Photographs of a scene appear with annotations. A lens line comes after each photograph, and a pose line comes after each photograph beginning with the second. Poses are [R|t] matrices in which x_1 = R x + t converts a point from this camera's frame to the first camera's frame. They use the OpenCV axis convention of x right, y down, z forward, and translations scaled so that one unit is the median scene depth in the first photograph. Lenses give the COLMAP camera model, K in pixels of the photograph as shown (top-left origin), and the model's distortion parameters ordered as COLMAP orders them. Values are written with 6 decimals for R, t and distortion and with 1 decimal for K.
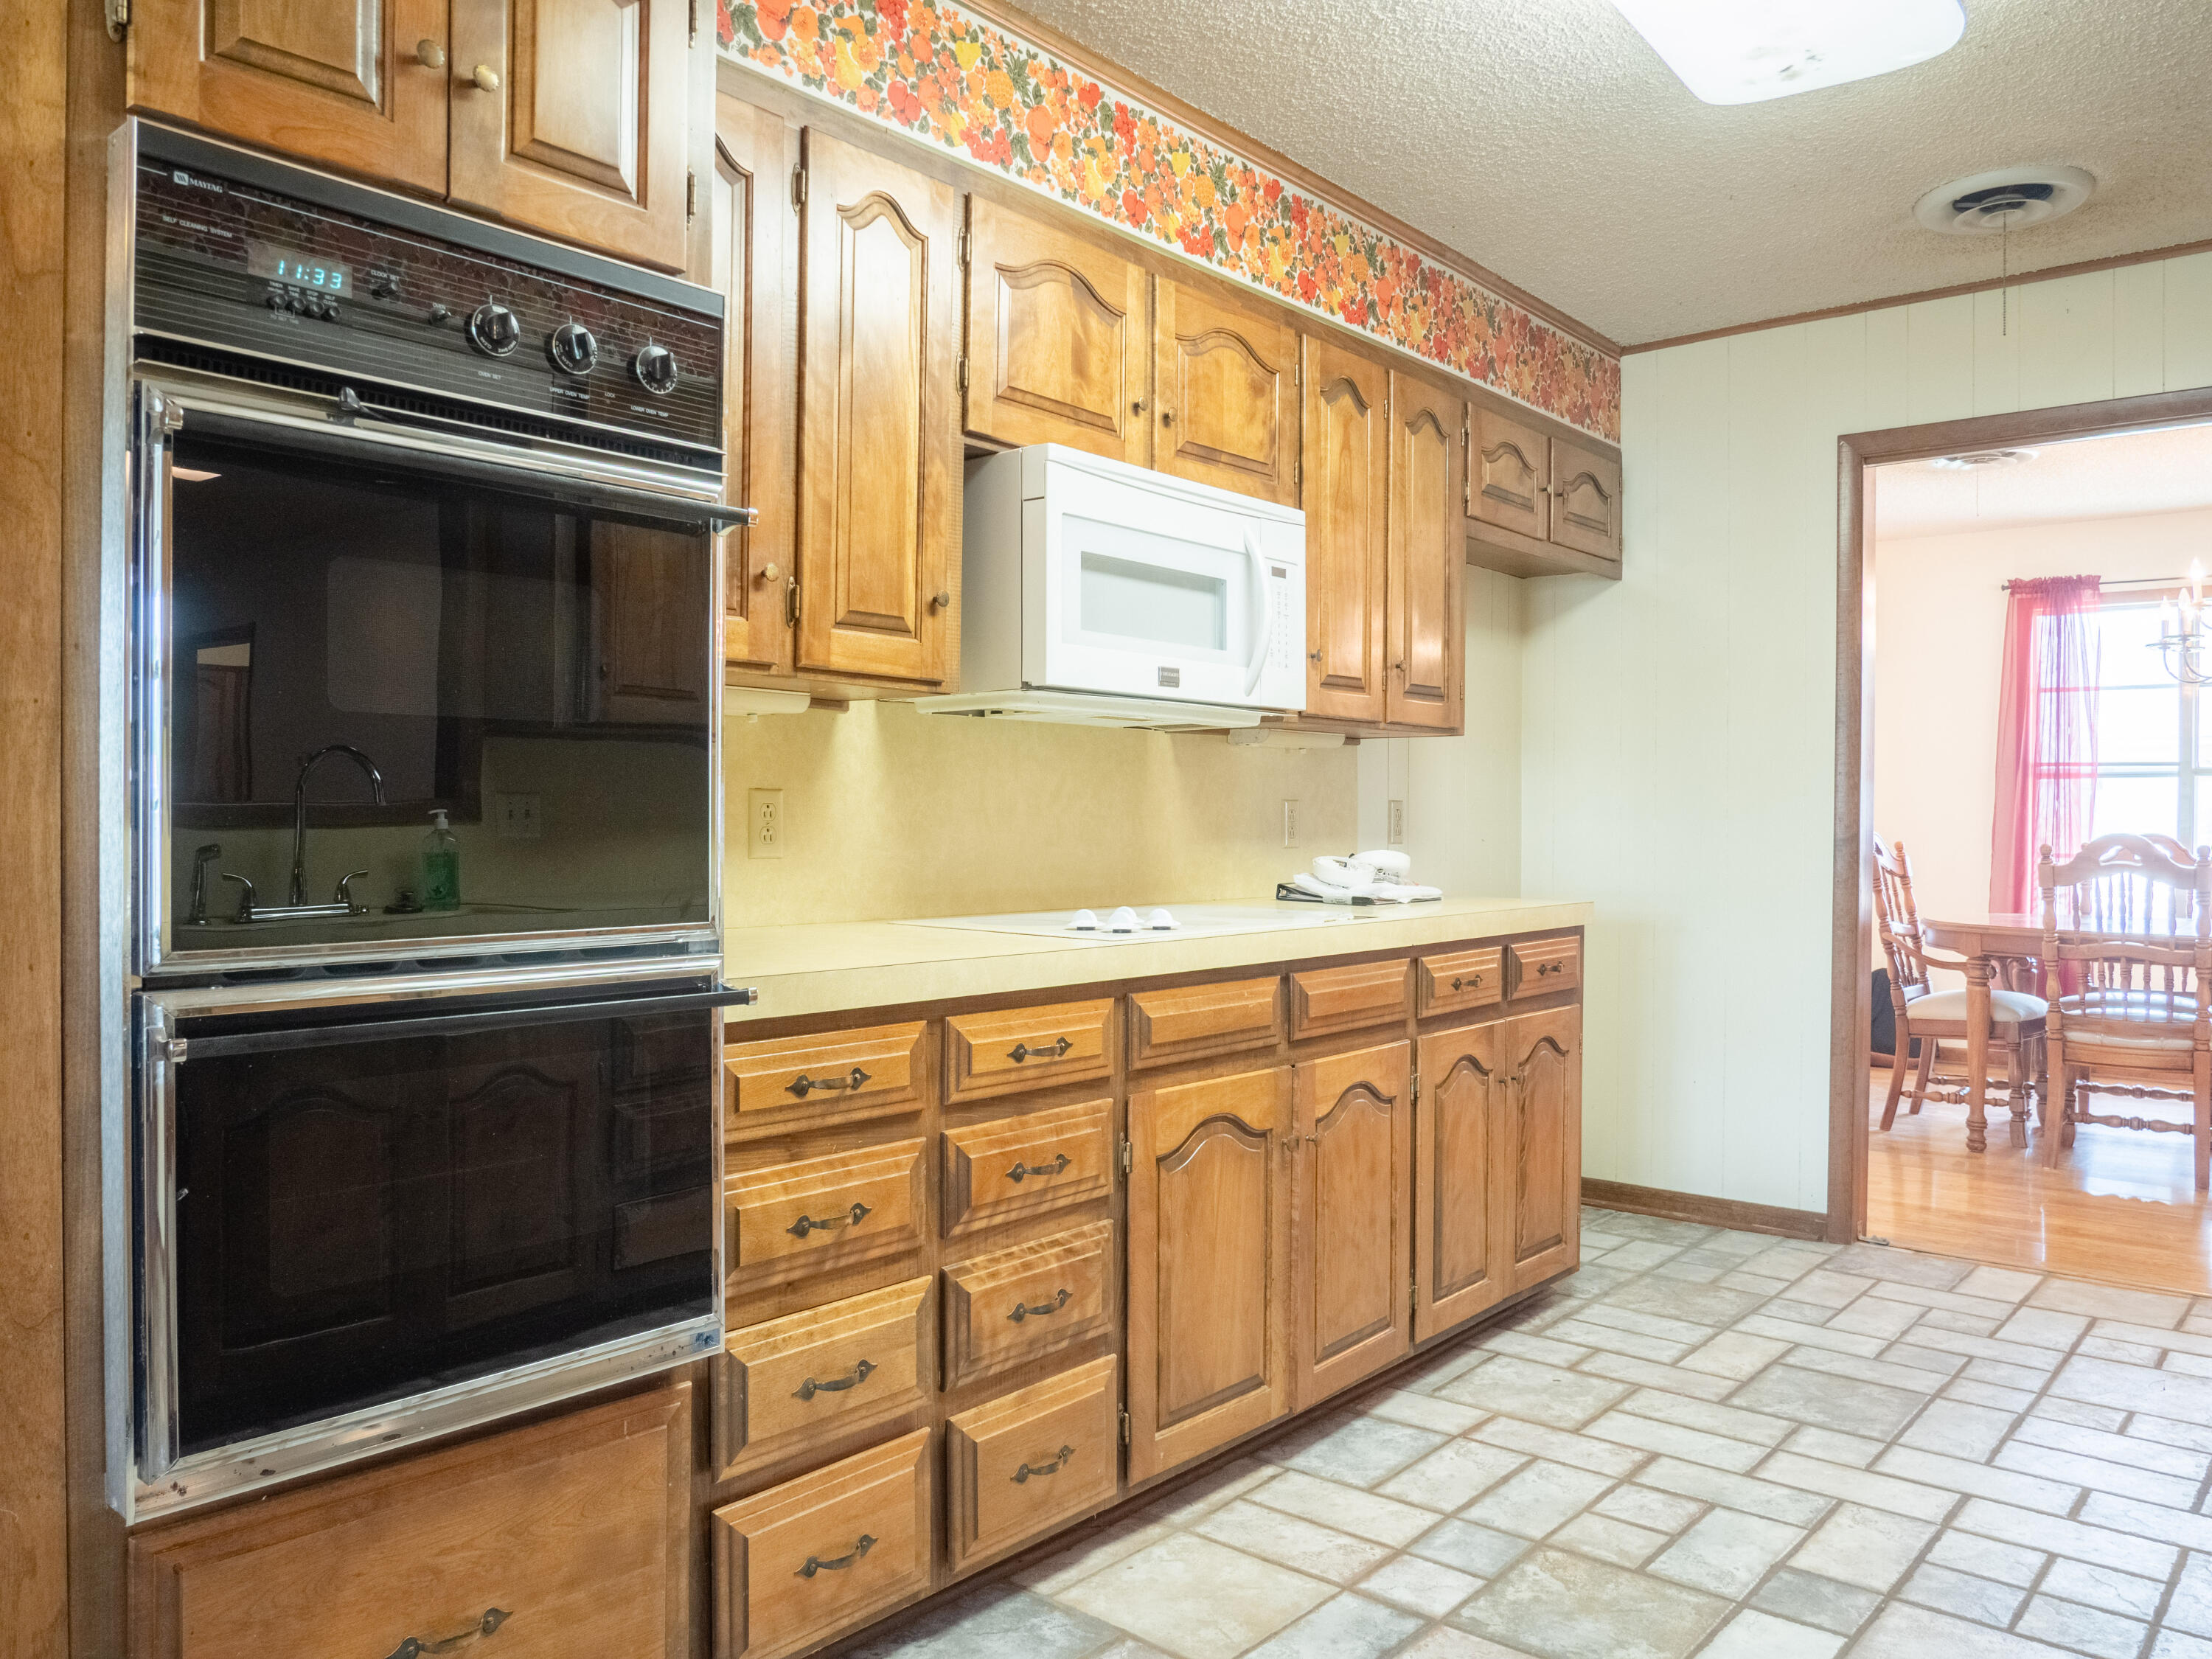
lens RADIAL K [[1605.9, 0, 1116.7], [0, 1605.9, 834.1], [0, 0, 1]] dist [-0.046367, 0.020042]
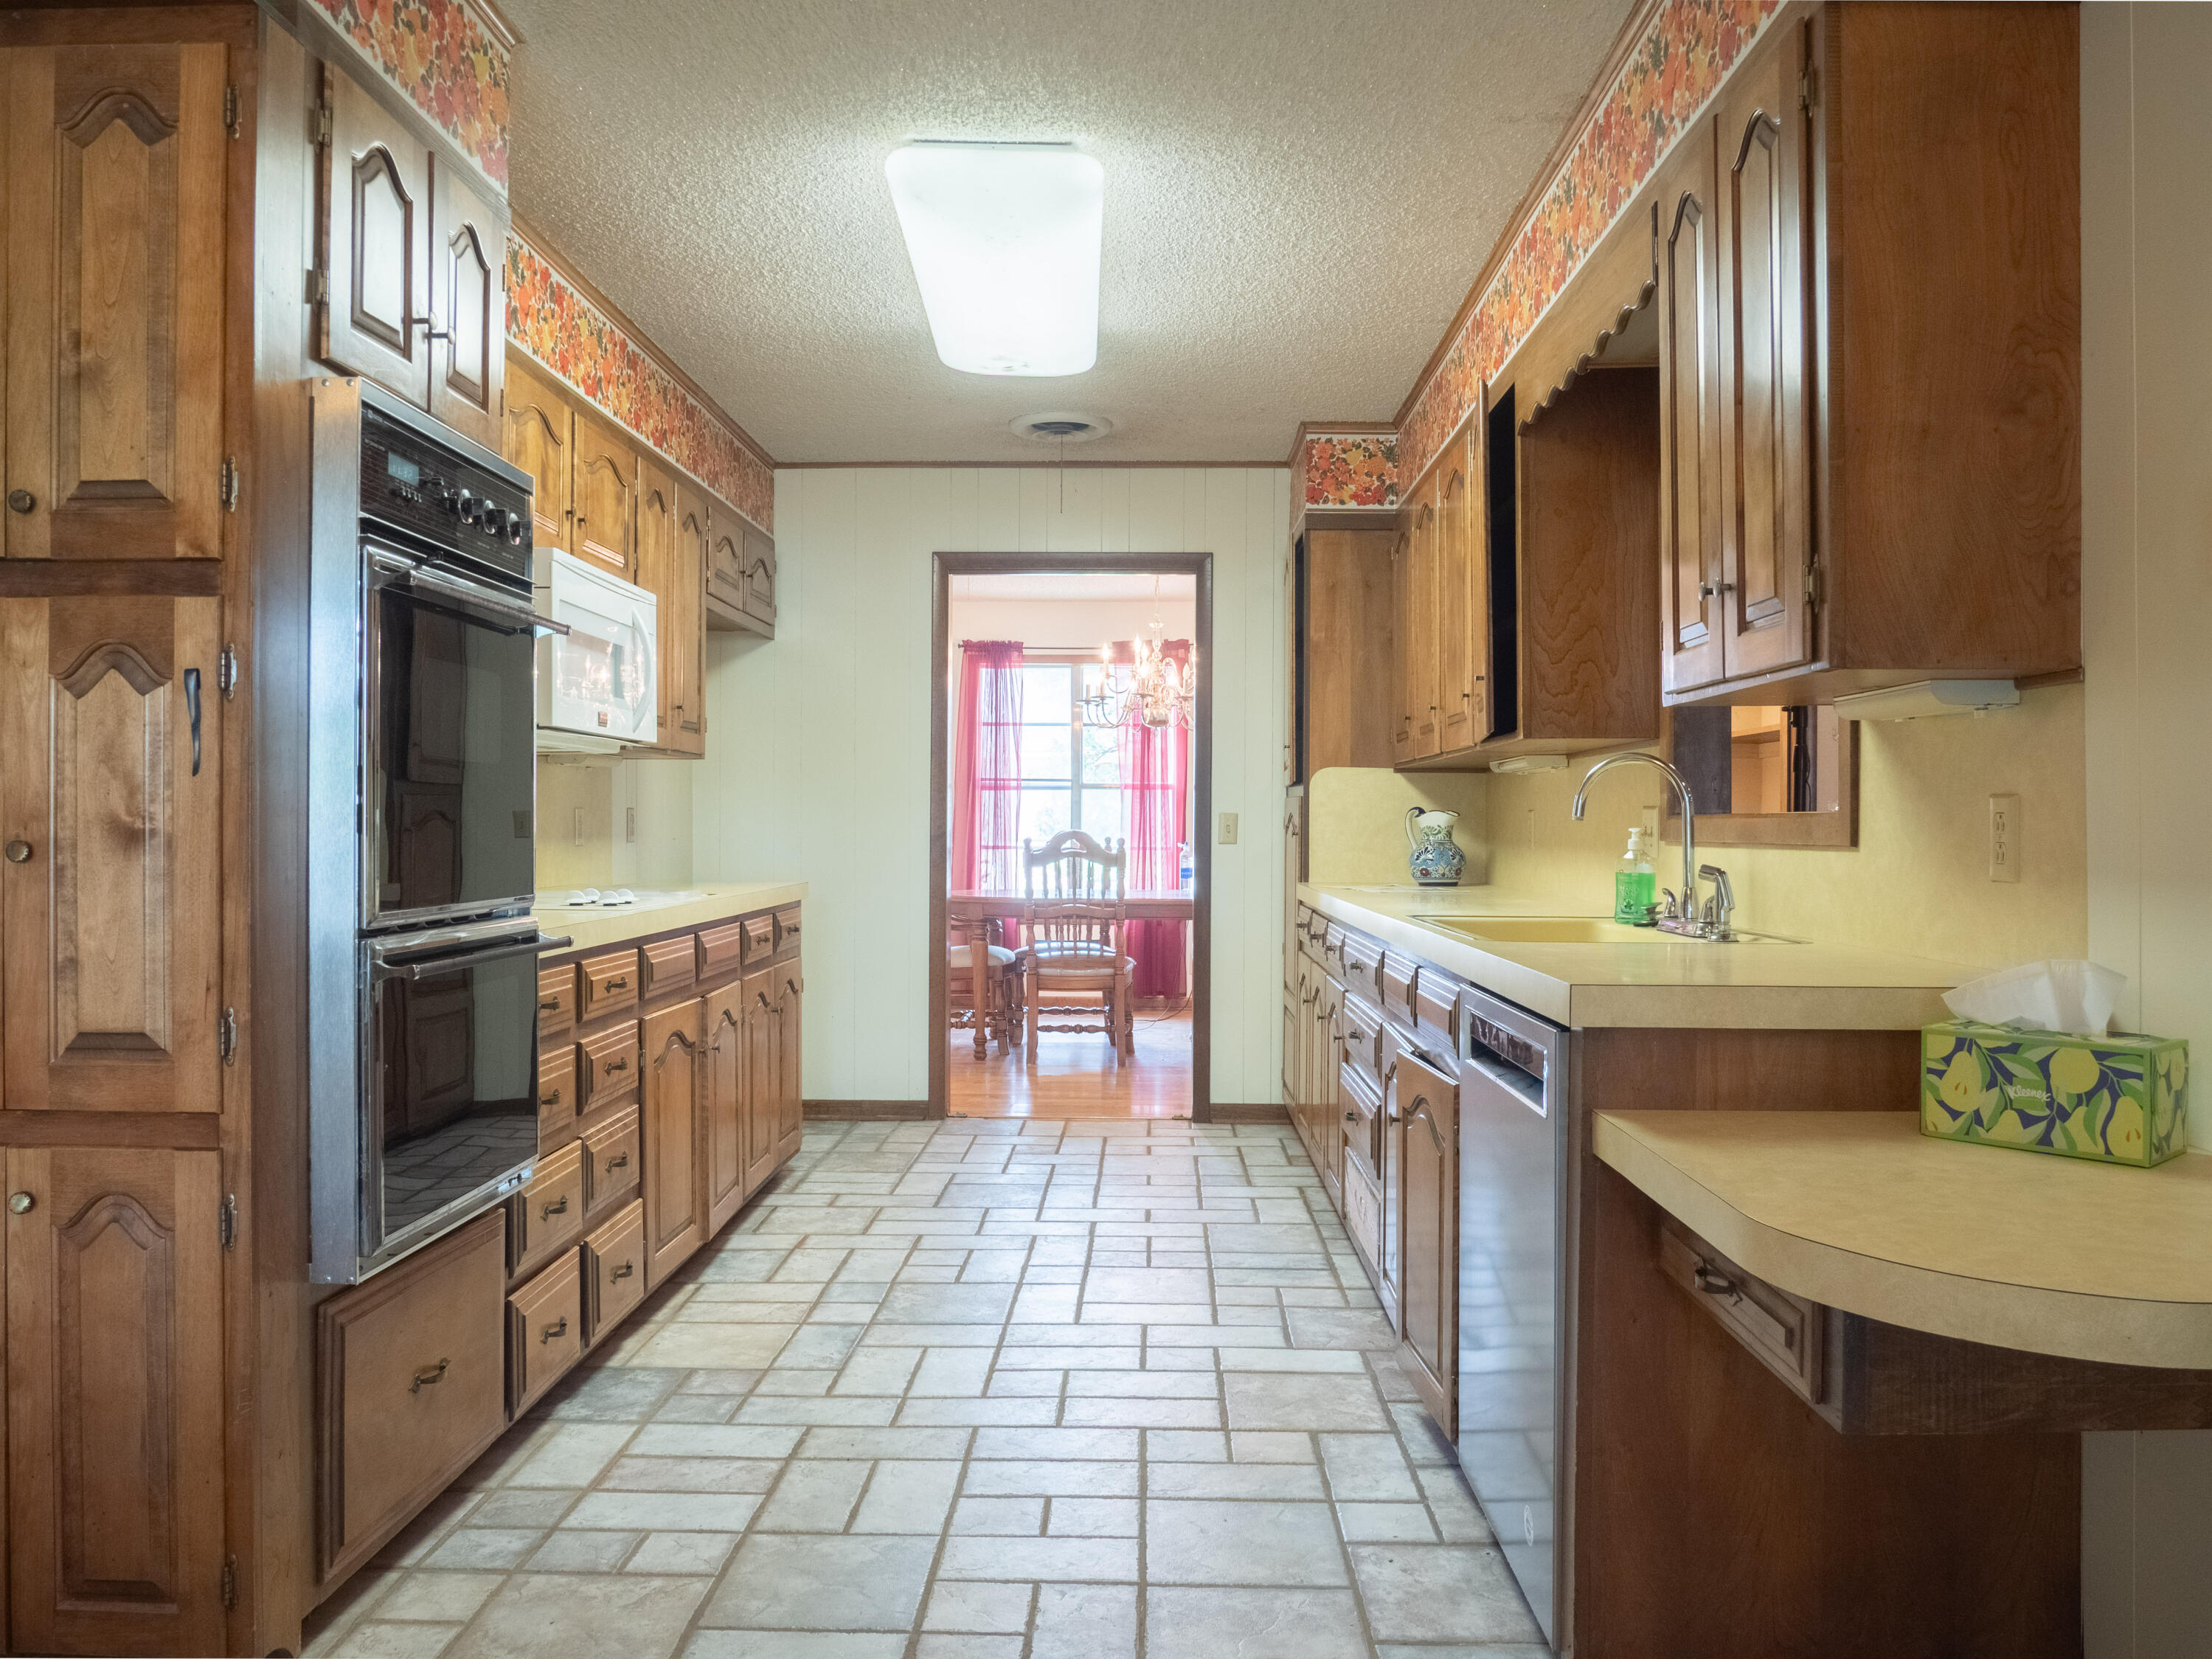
lens RADIAL K [[1606.0, 0, 1116.7], [0, 1606.0, 834.1], [0, 0, 1]] dist [-0.046367, 0.020042]
pose [[0.775138, -0.007445, 0.631748, -0.446785], [0.007492, 0.999969, 0.002593, -0.000977], [-0.631748, 0.002723, 0.775169, -0.295792]]
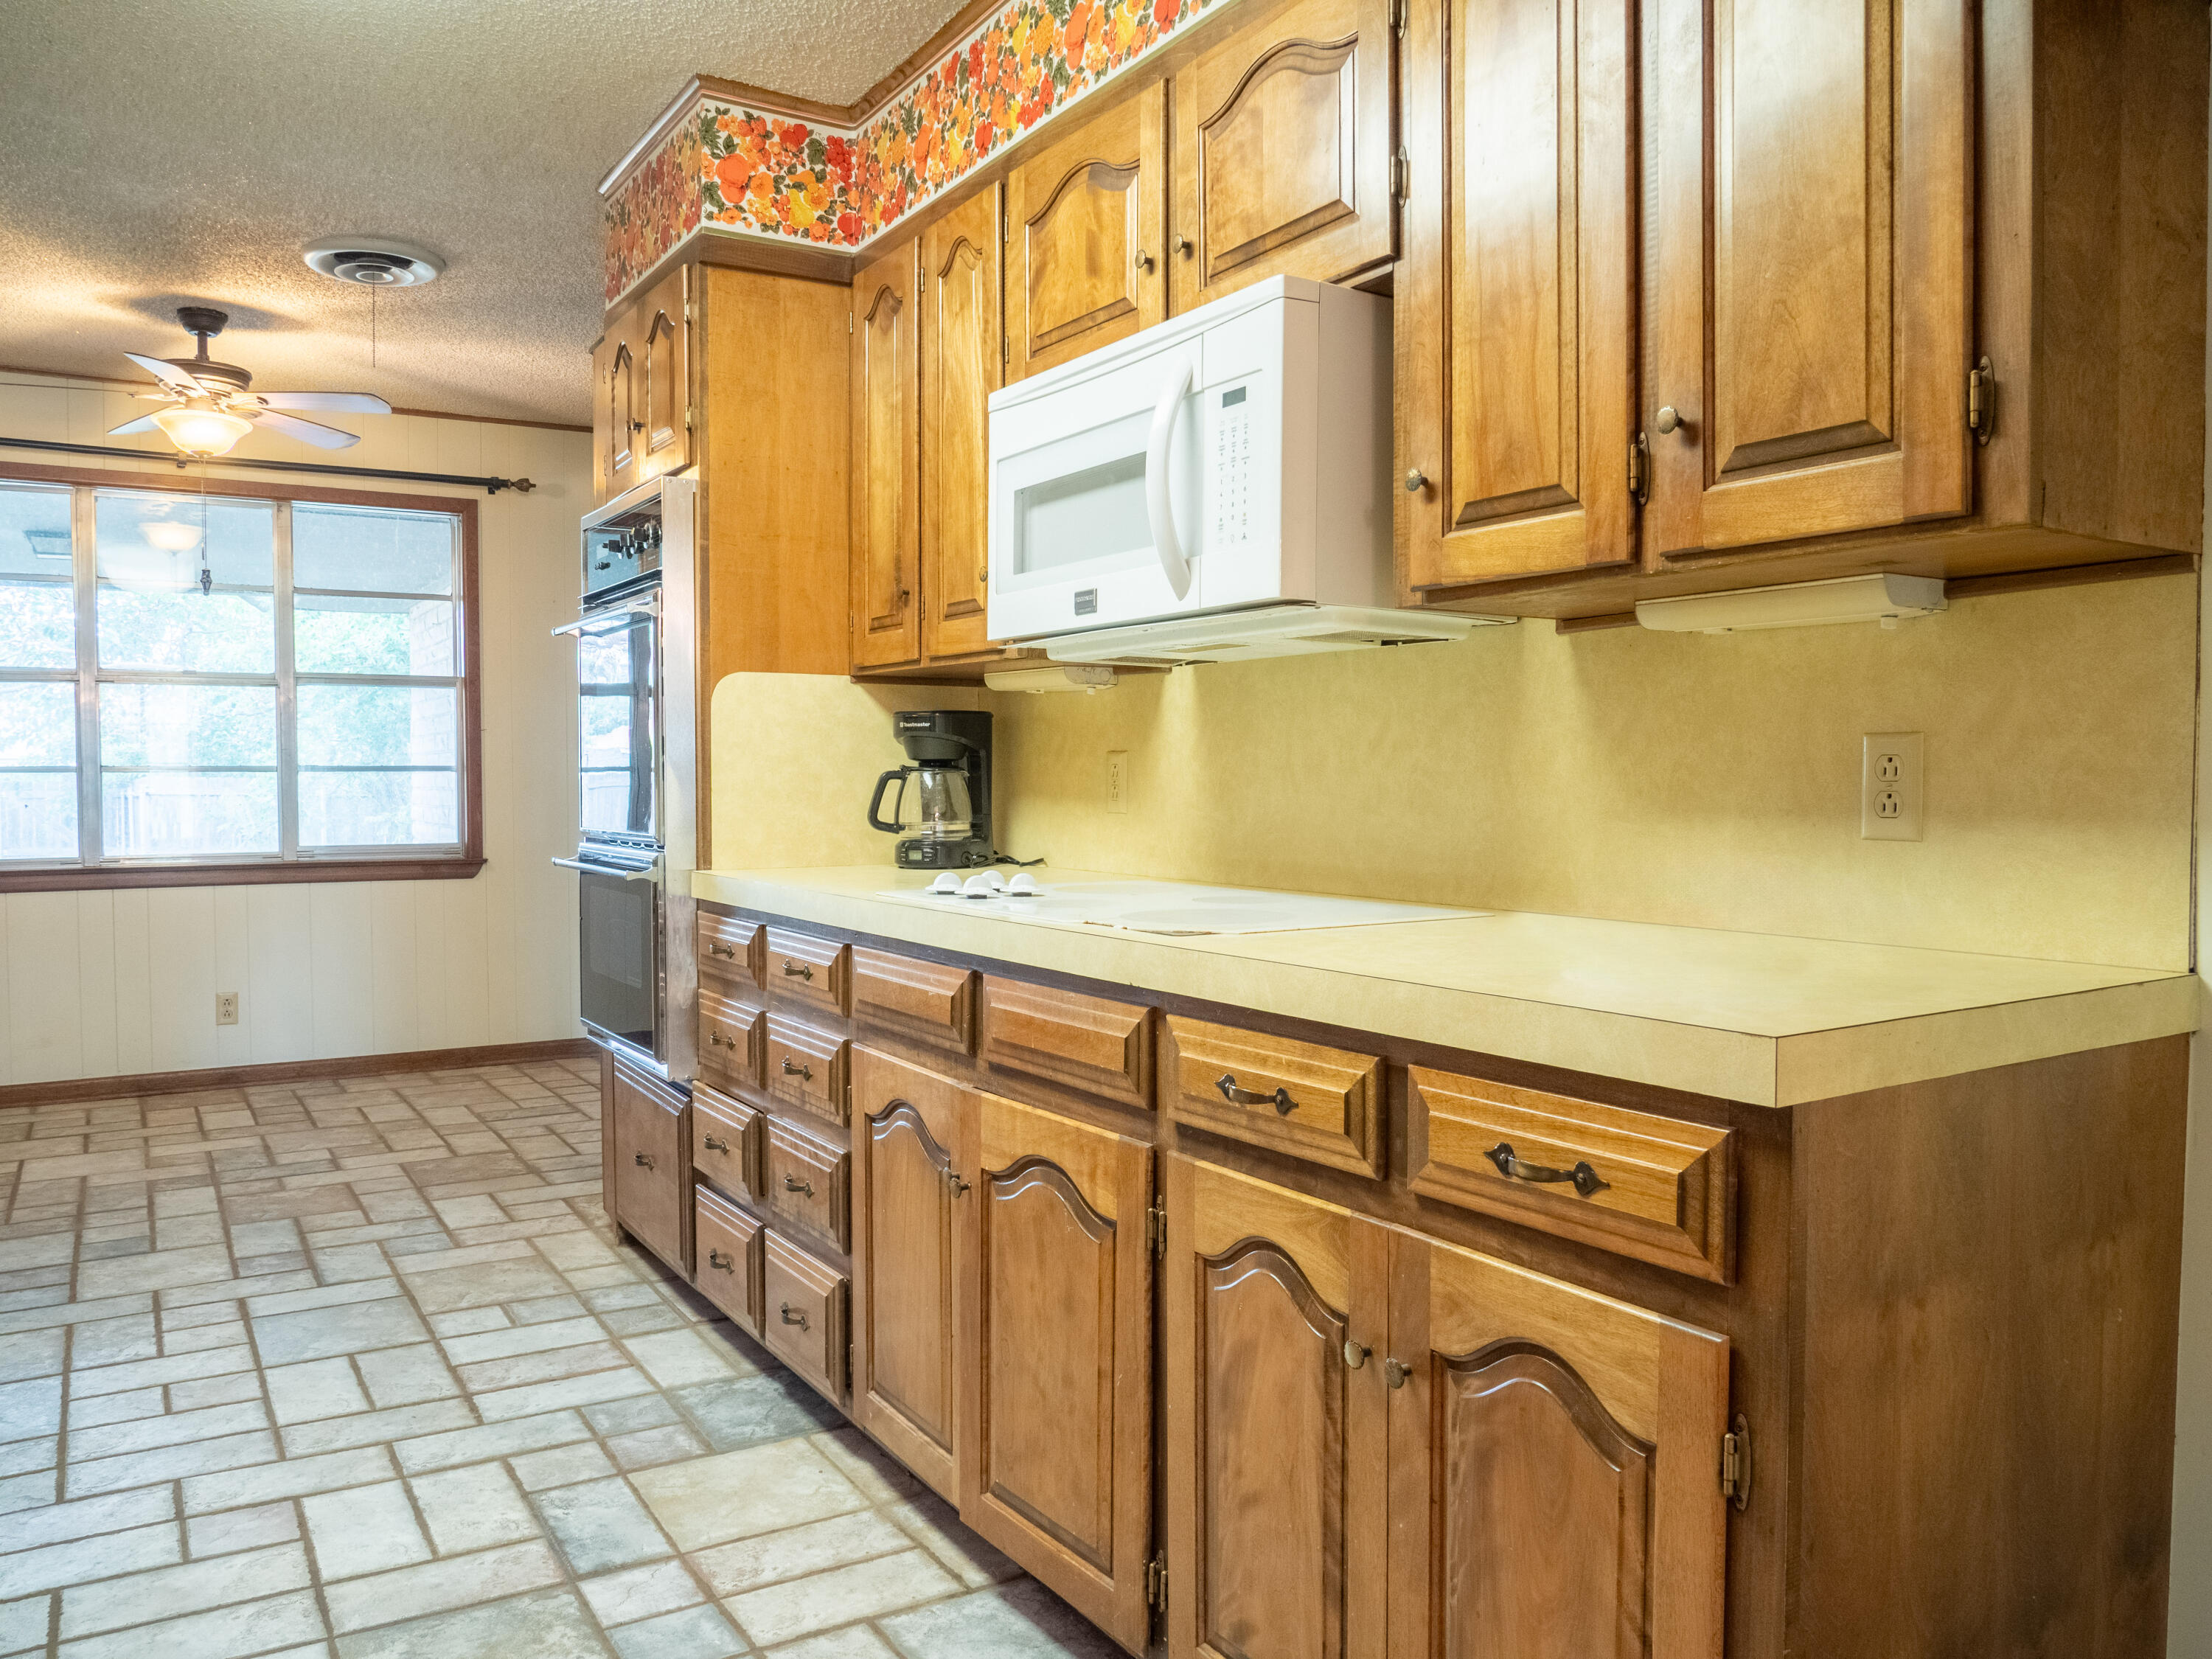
lens RADIAL K [[1605.9, 0, 1116.7], [0, 1605.9, 834.1], [0, 0, 1]] dist [-0.046367, 0.020042]
pose [[-0.293387, 0.027915, -0.955586, 0.749643], [-0.012115, 0.999385, 0.032914, -0.006255], [0.955917, 0.021233, -0.292868, 1.159960]]
